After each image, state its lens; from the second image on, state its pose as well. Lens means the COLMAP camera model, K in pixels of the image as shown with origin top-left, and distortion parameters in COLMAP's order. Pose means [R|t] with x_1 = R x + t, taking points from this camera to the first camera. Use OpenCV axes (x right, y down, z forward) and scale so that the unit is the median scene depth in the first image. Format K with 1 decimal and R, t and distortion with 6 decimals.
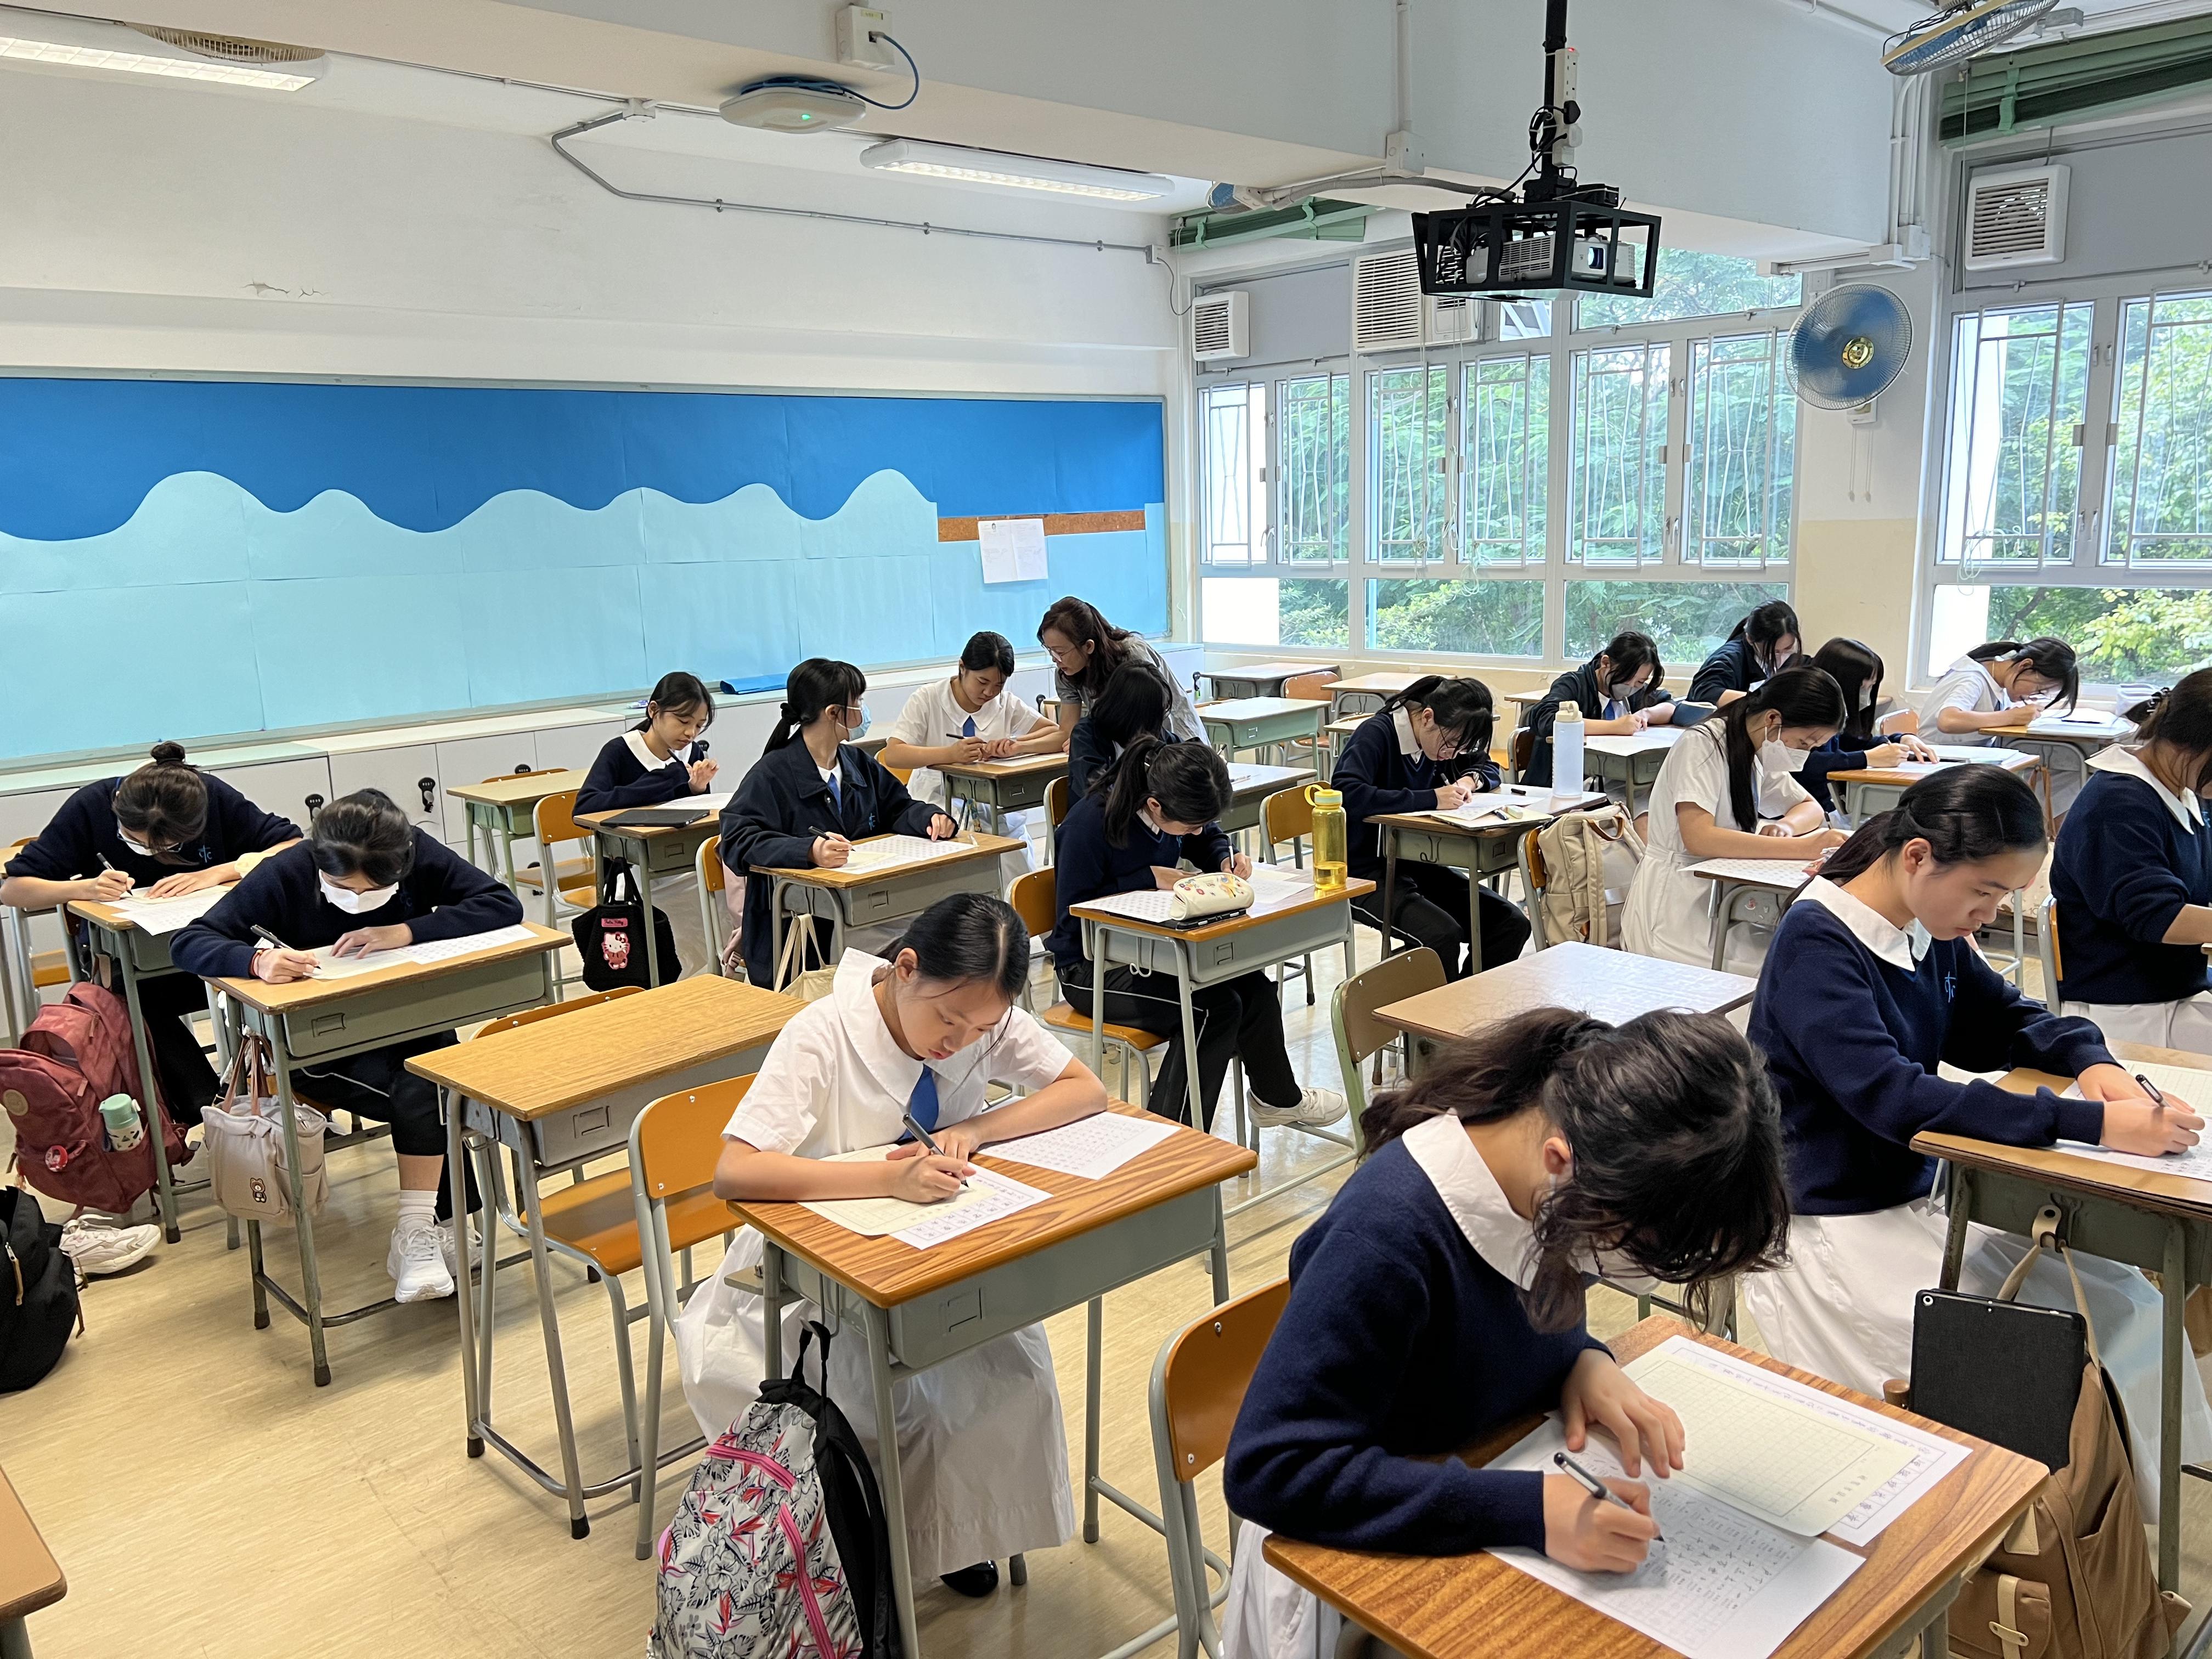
lens RADIAL K [[1668.6, 0, 1106.0], [0, 1668.6, 861.1], [0, 0, 1]] dist [0.000744, 0.000030]
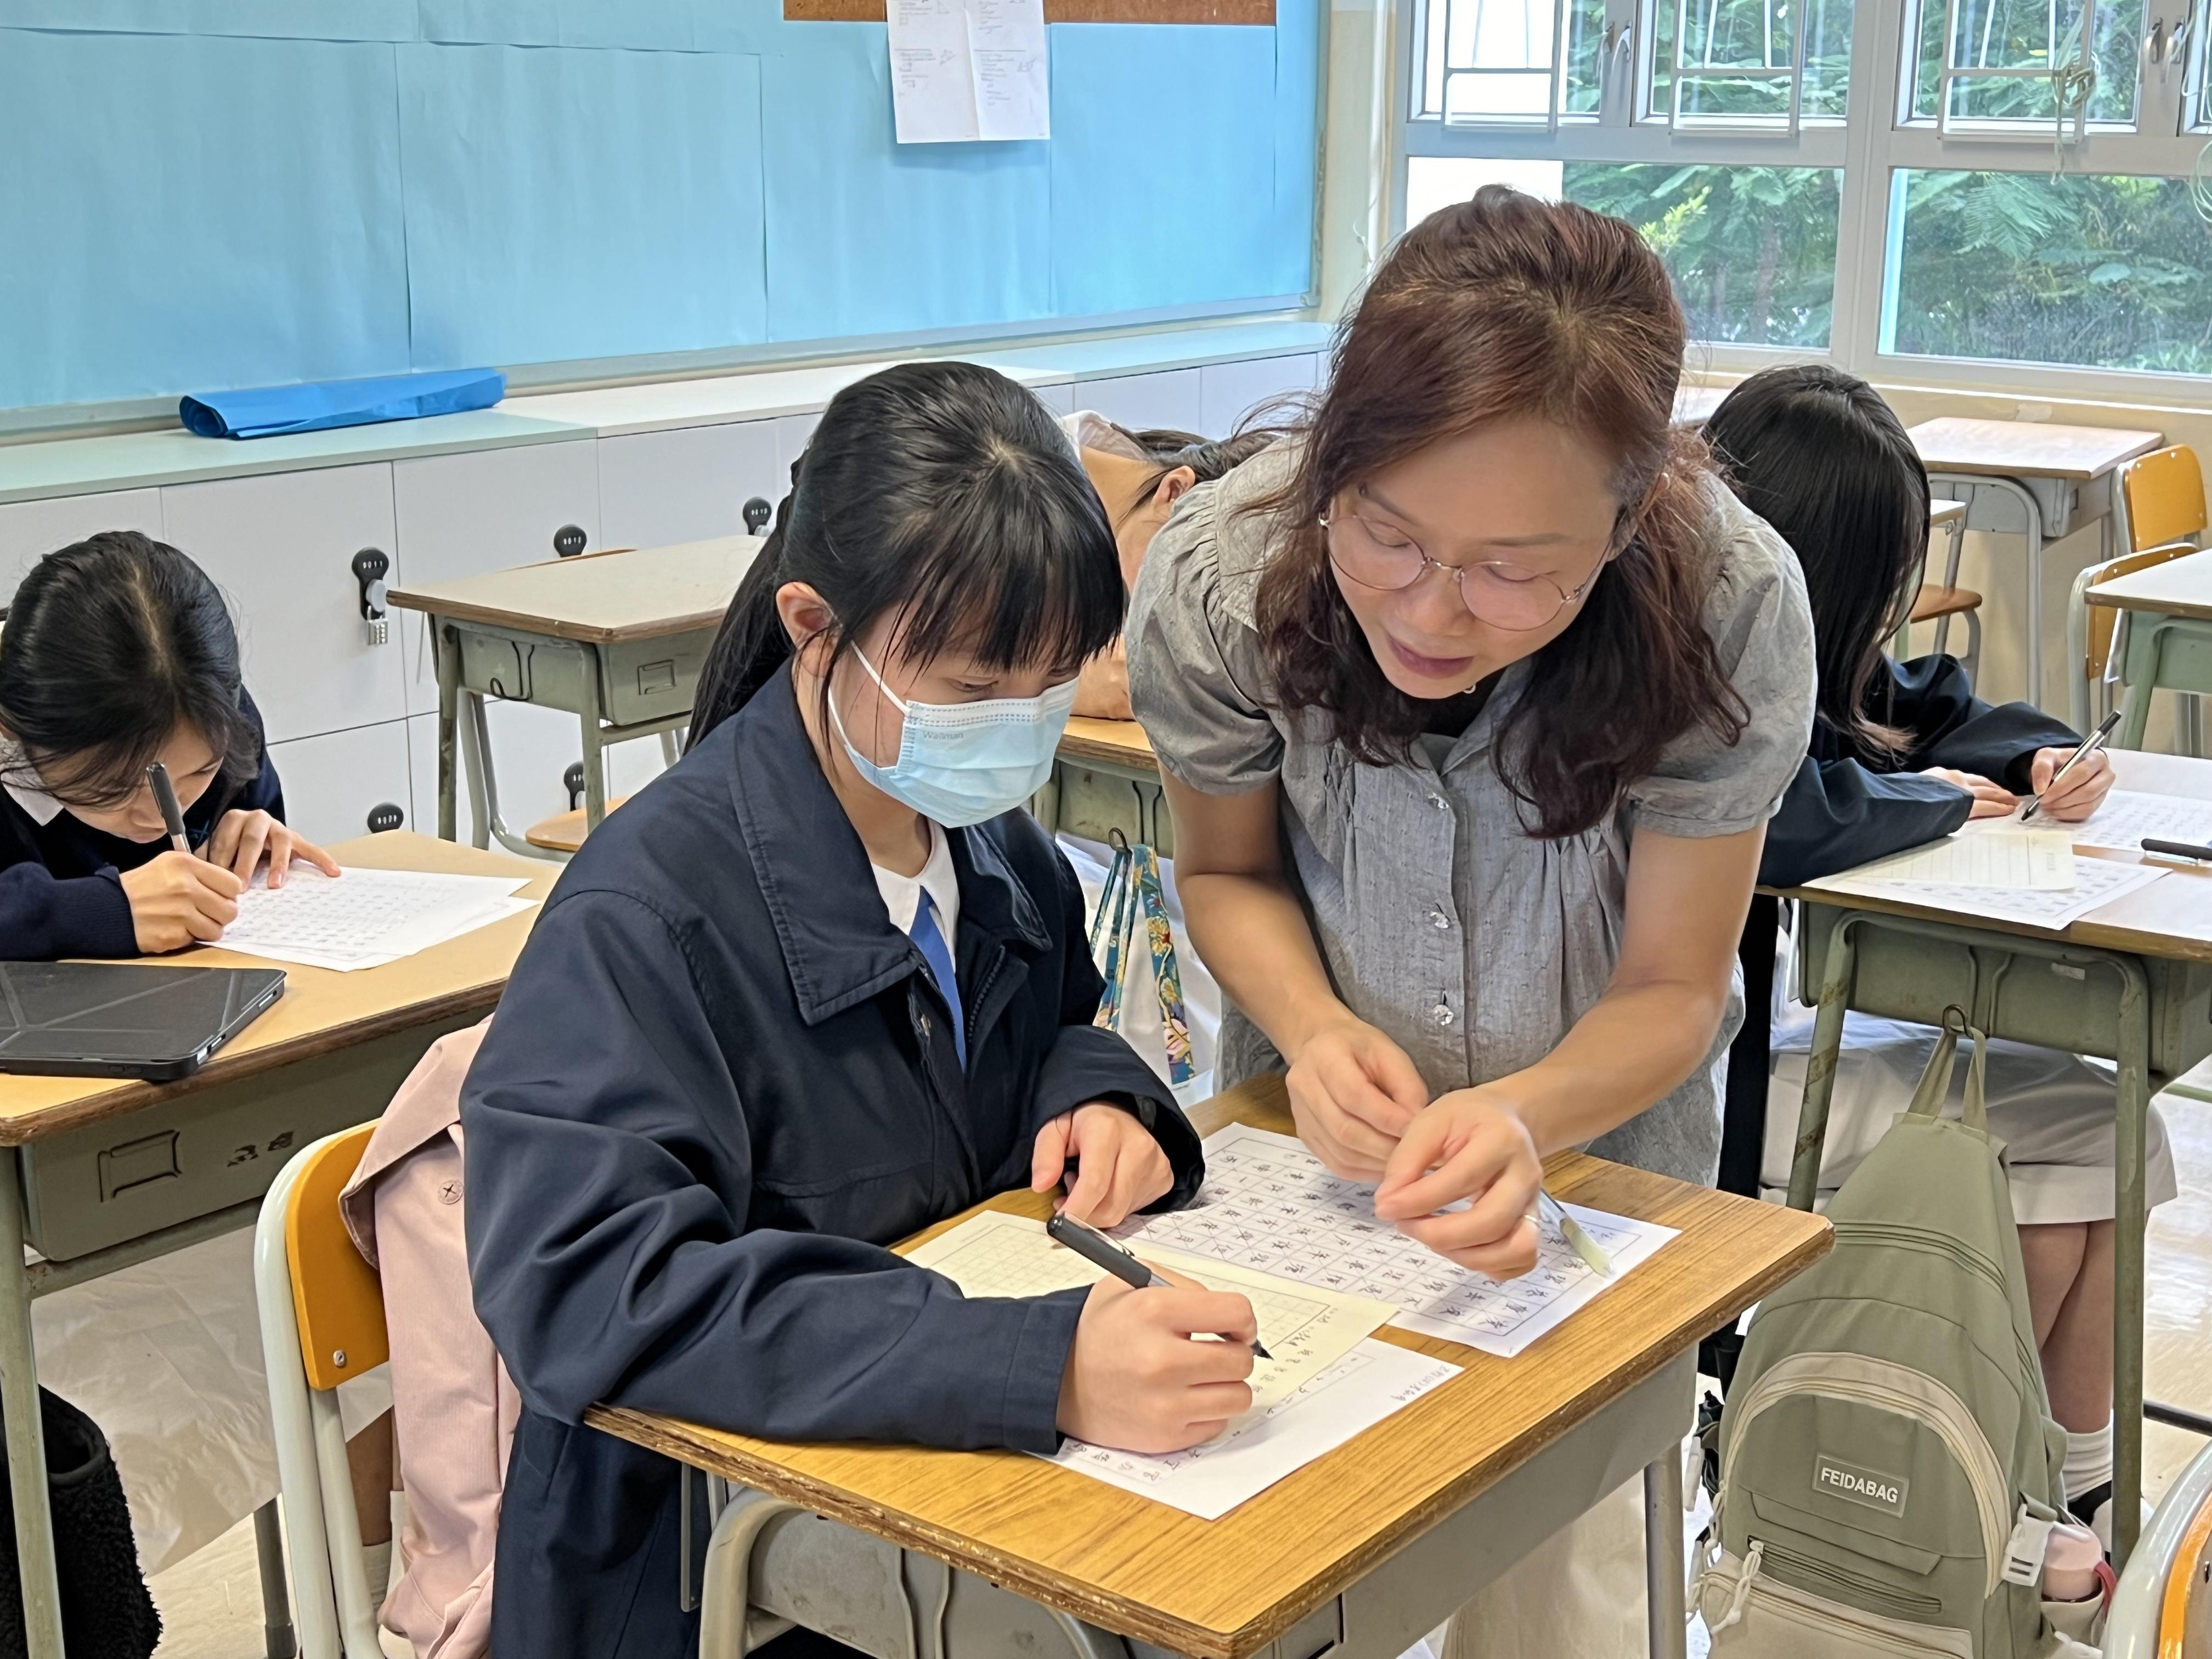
lens RADIAL K [[2979.5, 0, 1106.0], [0, 2979.5, 829.5], [0, 0, 1]] dist [-0.021149, -0.043686]
pose [[0.993063, 0.012327, 0.116934, -0.111651], [-0.016944, 0.999112, 0.038573, -0.045401], [-0.116354, -0.040287, 0.992390, 0.370085]]
